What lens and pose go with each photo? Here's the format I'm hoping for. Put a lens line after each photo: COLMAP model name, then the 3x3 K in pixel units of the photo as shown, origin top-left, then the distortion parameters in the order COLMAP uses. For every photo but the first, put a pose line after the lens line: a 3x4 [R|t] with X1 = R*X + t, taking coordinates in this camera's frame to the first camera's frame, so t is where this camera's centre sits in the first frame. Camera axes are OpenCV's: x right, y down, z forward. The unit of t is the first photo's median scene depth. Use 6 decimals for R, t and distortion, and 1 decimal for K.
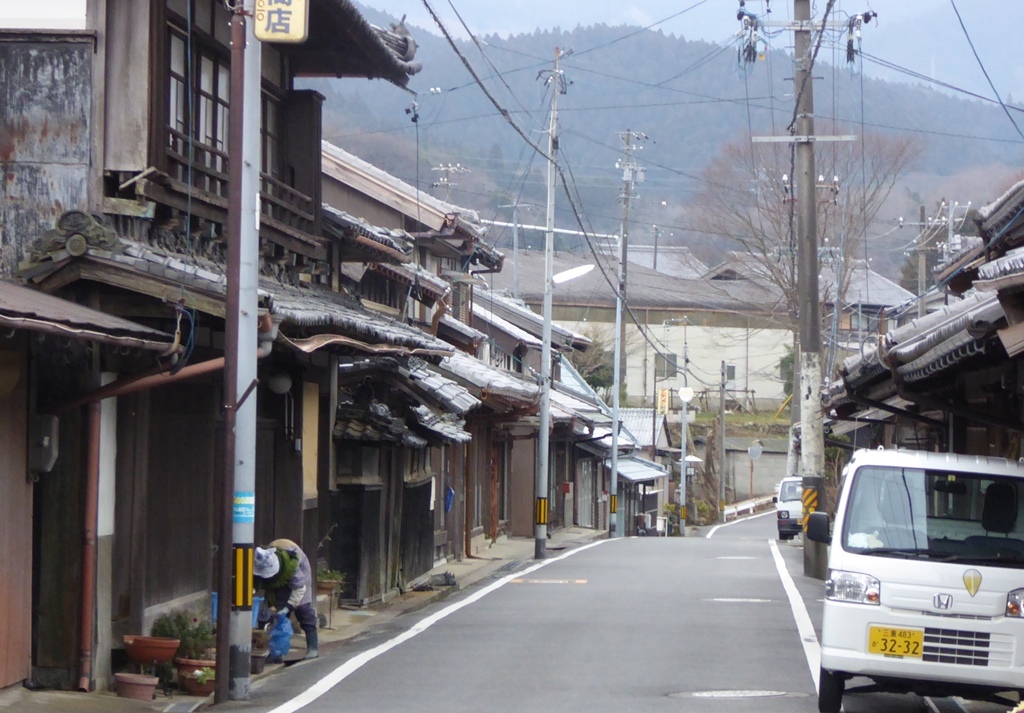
lens RADIAL K [[4100.8, 0, 512.0], [0, 4100.8, 356.5], [0, 0, 1]] dist [0.283155, 1.533984]
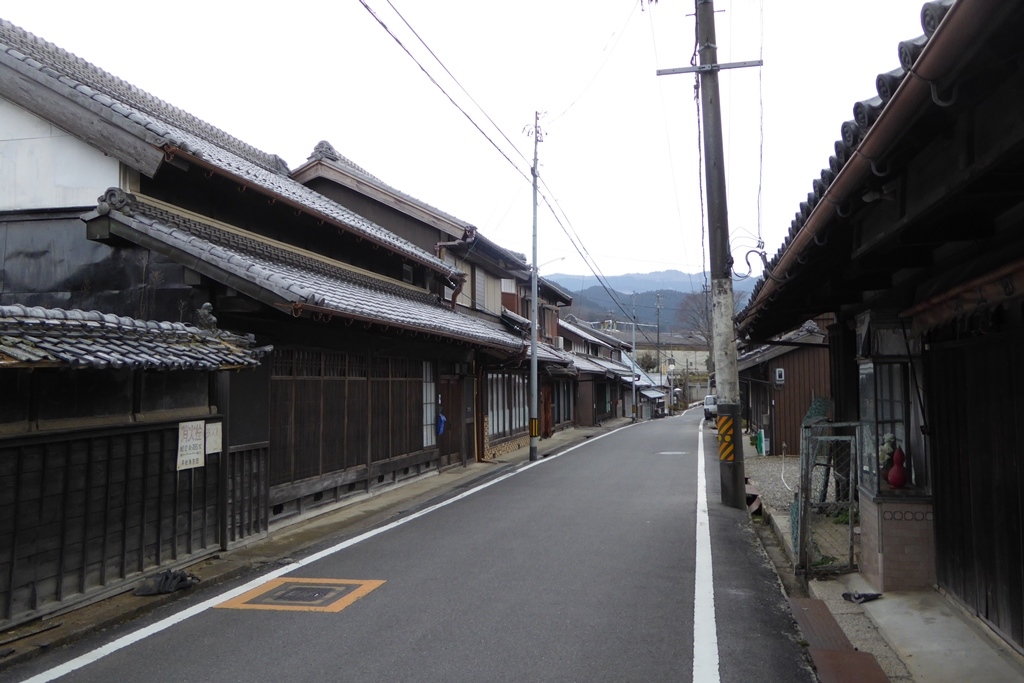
lens RADIAL K [[984.2, 0, 512.0], [0, 984.2, 341.5], [0, 0, 1]] dist [-0.010004, -0.003499]
pose [[0.991280, -0.027689, -0.128834, 0.024685], [0.024293, 0.999317, -0.027856, 0.009147], [0.129517, 0.024483, 0.991275, 0.355284]]
